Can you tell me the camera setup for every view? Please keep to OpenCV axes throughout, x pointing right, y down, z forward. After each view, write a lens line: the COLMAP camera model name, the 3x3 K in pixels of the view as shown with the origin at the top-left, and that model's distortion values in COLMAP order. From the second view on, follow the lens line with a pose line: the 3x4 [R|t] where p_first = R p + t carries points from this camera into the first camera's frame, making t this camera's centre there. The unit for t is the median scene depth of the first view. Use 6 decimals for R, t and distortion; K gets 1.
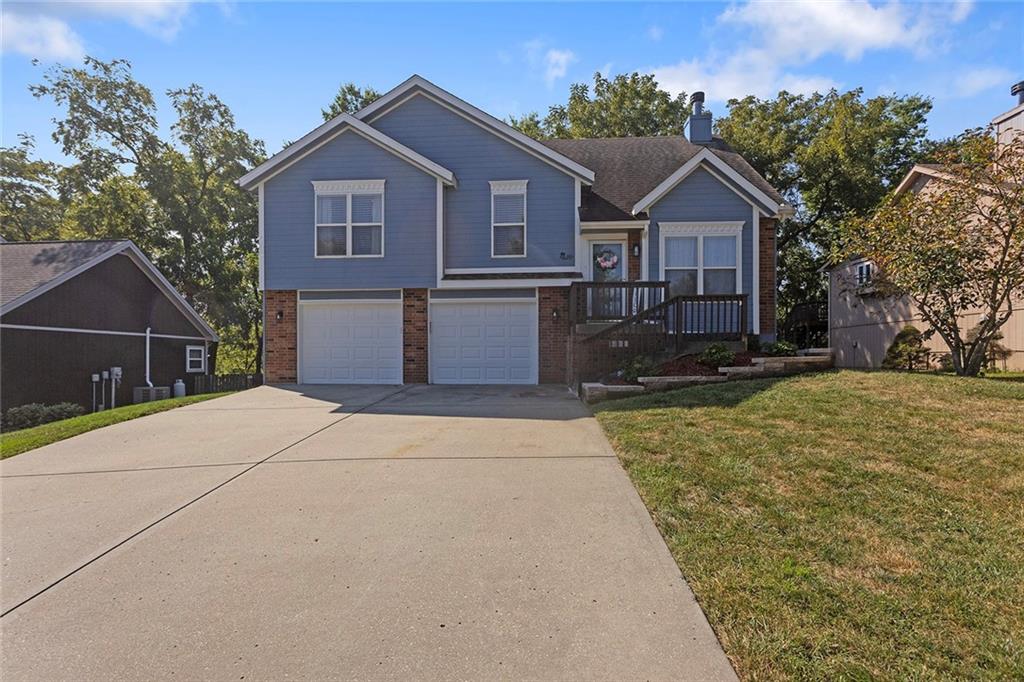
lens RADIAL K [[497.3, 0, 506.7], [0, 497.3, 348.0], [0, 0, 1]] dist [-0.003363, 0.003086]
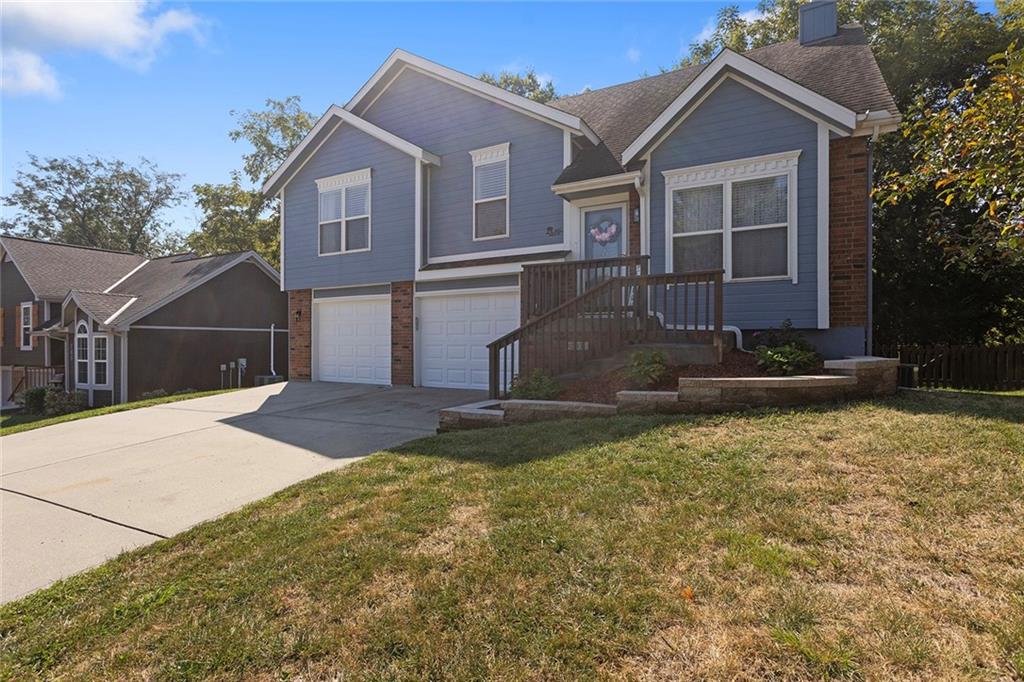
lens RADIAL K [[497.3, 0, 514.0], [0, 497.3, 338.9], [0, 0, 1]] dist [-0.003363, 0.003086]
pose [[0.908066, -0.003764, -0.418810, 0.393886], [0.012358, 0.999765, 0.017809, -0.028323], [0.418645, -0.021347, 0.907899, 0.252632]]
